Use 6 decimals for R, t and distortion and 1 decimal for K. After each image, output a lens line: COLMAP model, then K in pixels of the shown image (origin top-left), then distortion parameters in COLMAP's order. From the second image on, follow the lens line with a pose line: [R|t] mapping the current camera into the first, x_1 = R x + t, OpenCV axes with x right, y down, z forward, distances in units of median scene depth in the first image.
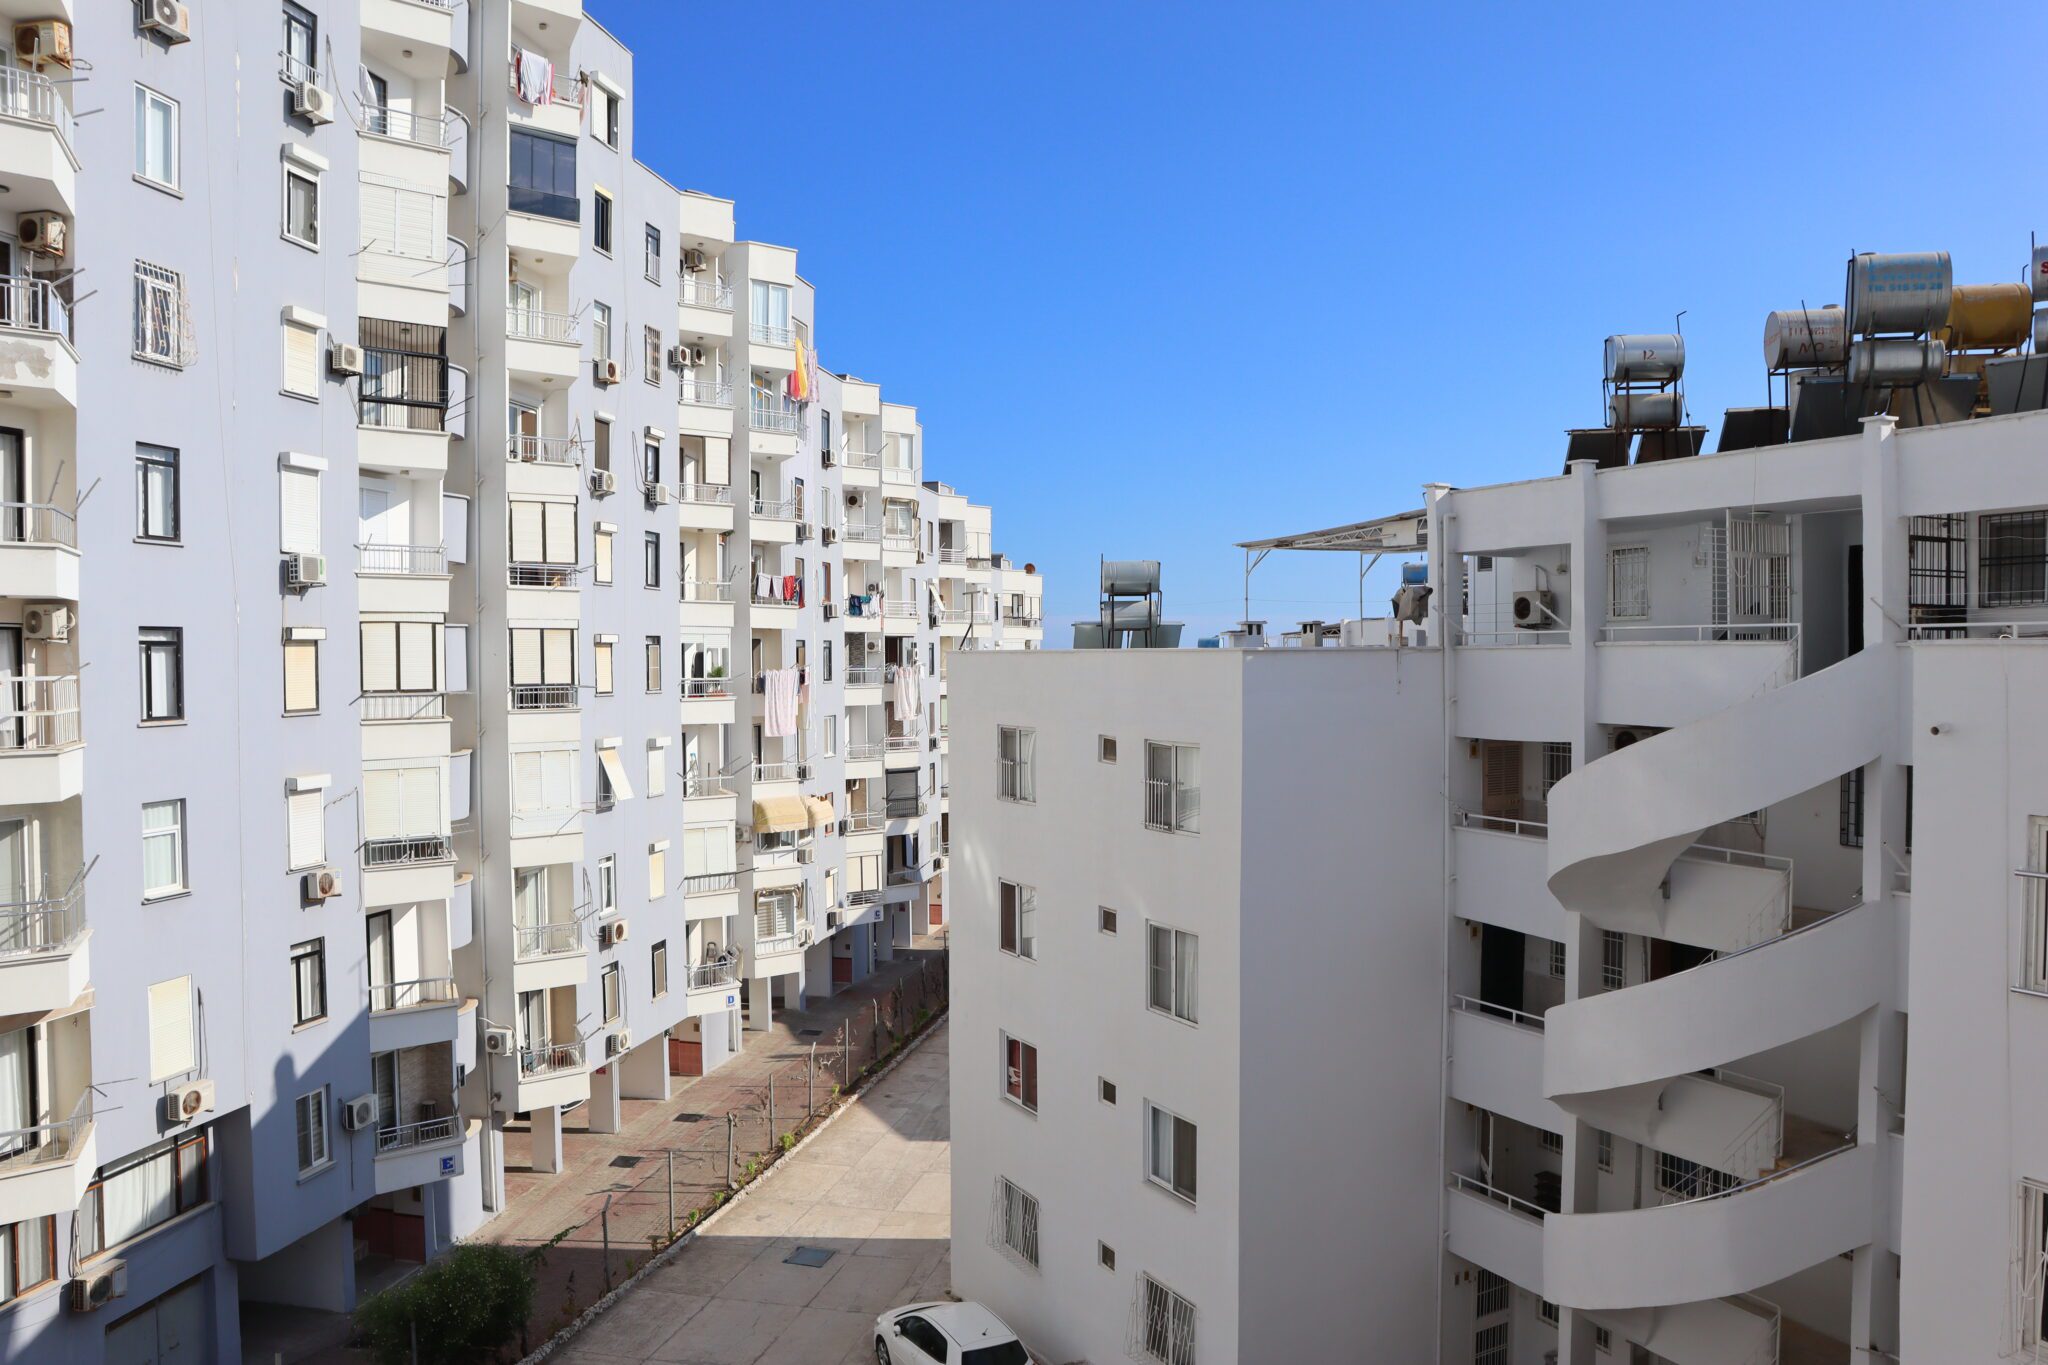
lens RADIAL K [[1389.7, 0, 1024.0], [0, 1389.7, 682.5], [0, 0, 1]] dist [-0.163144, 0.102325]
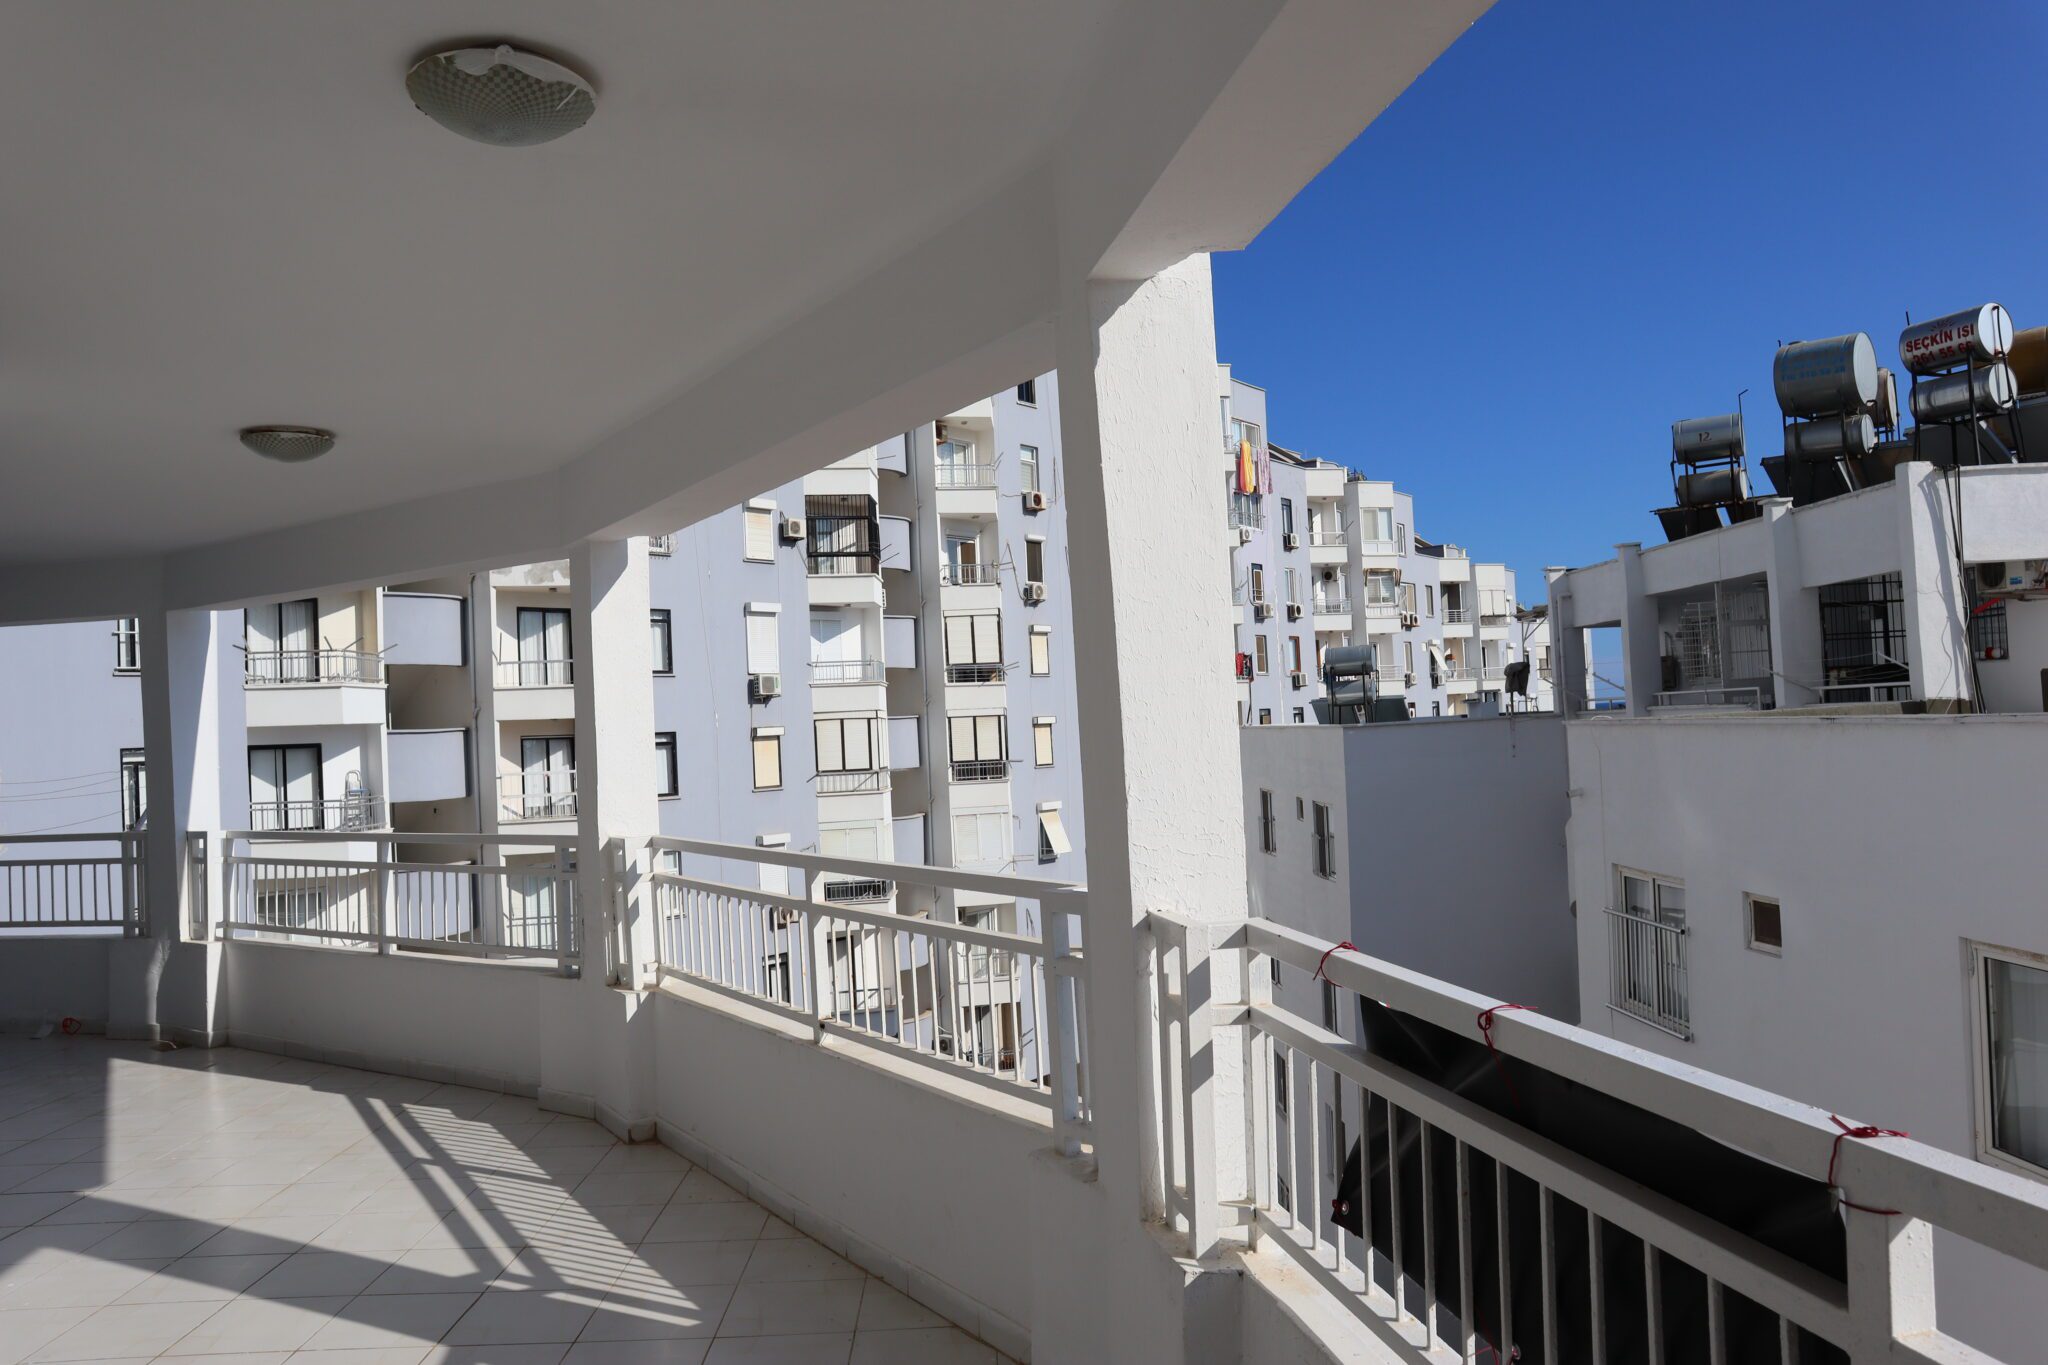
lens RADIAL K [[1389.7, 0, 1024.0], [0, 1389.7, 682.5], [0, 0, 1]] dist [-0.163144, 0.102325]
pose [[0.891425, -0.051107, -0.450277, 0.268241], [0.032734, 0.998286, -0.048503, -0.007091], [0.451985, 0.028497, 0.891570, -0.123384]]
